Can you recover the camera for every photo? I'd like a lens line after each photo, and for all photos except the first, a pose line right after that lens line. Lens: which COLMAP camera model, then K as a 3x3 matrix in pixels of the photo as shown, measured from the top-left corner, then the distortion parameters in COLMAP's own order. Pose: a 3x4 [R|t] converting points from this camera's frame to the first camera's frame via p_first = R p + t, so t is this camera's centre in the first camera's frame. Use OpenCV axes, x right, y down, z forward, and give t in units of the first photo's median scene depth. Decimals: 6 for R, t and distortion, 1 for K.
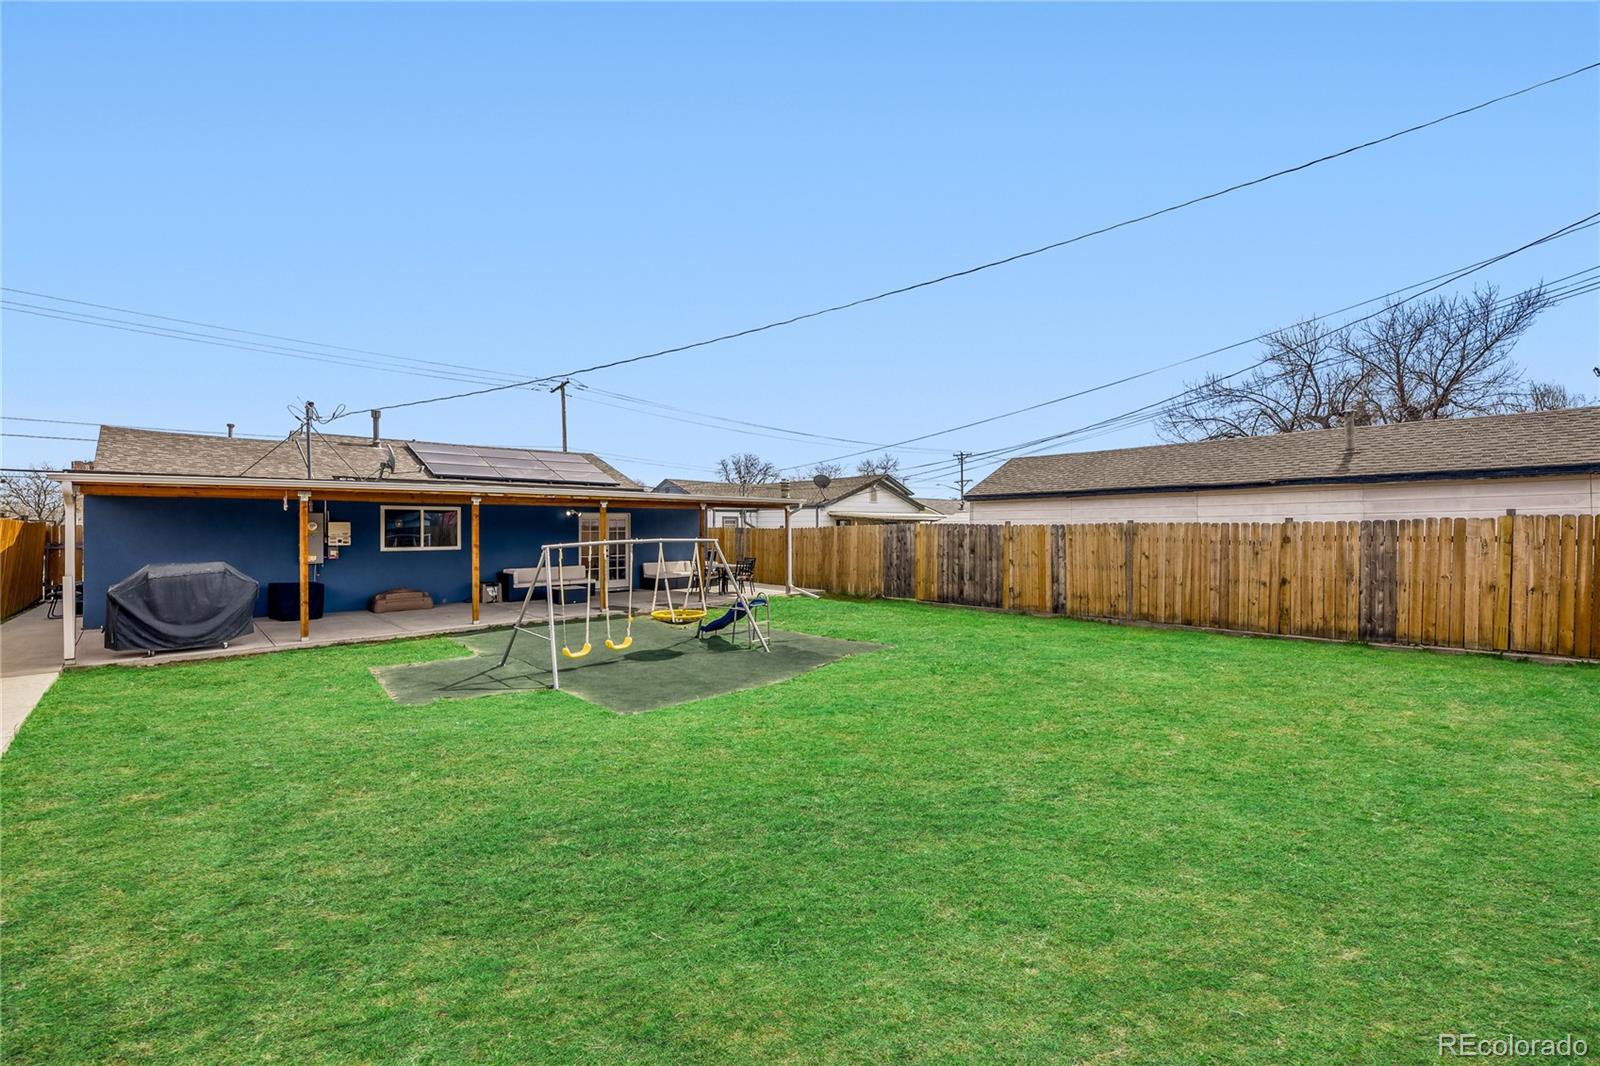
lens RADIAL K [[656.2, 0, 806.2], [0, 656.2, 533.4], [0, 0, 1]] dist [0.007380, -0.001991]
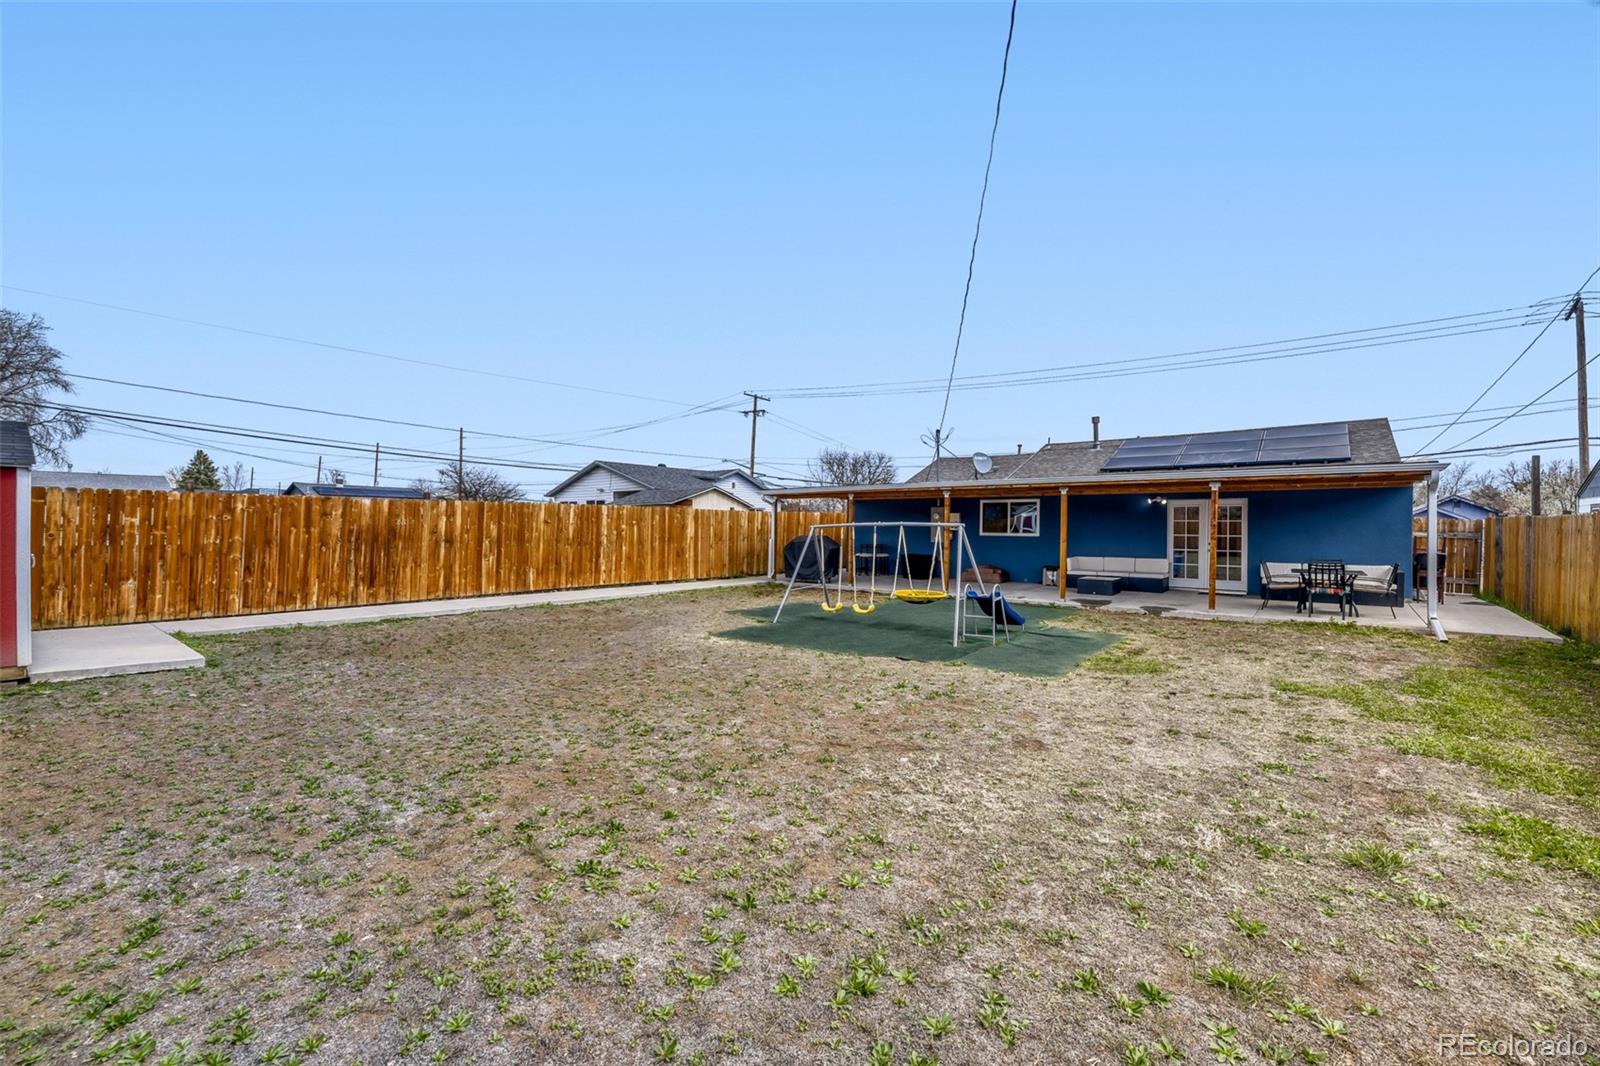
lens RADIAL K [[656.2, 0, 797.2], [0, 656.2, 527.1], [0, 0, 1]] dist [0.007380, -0.001991]
pose [[0.087235, 0.004440, -0.996178, 0.556050], [-0.009225, 0.999951, 0.003648, 0.008574], [0.996145, 0.008872, 0.087272, 0.487573]]
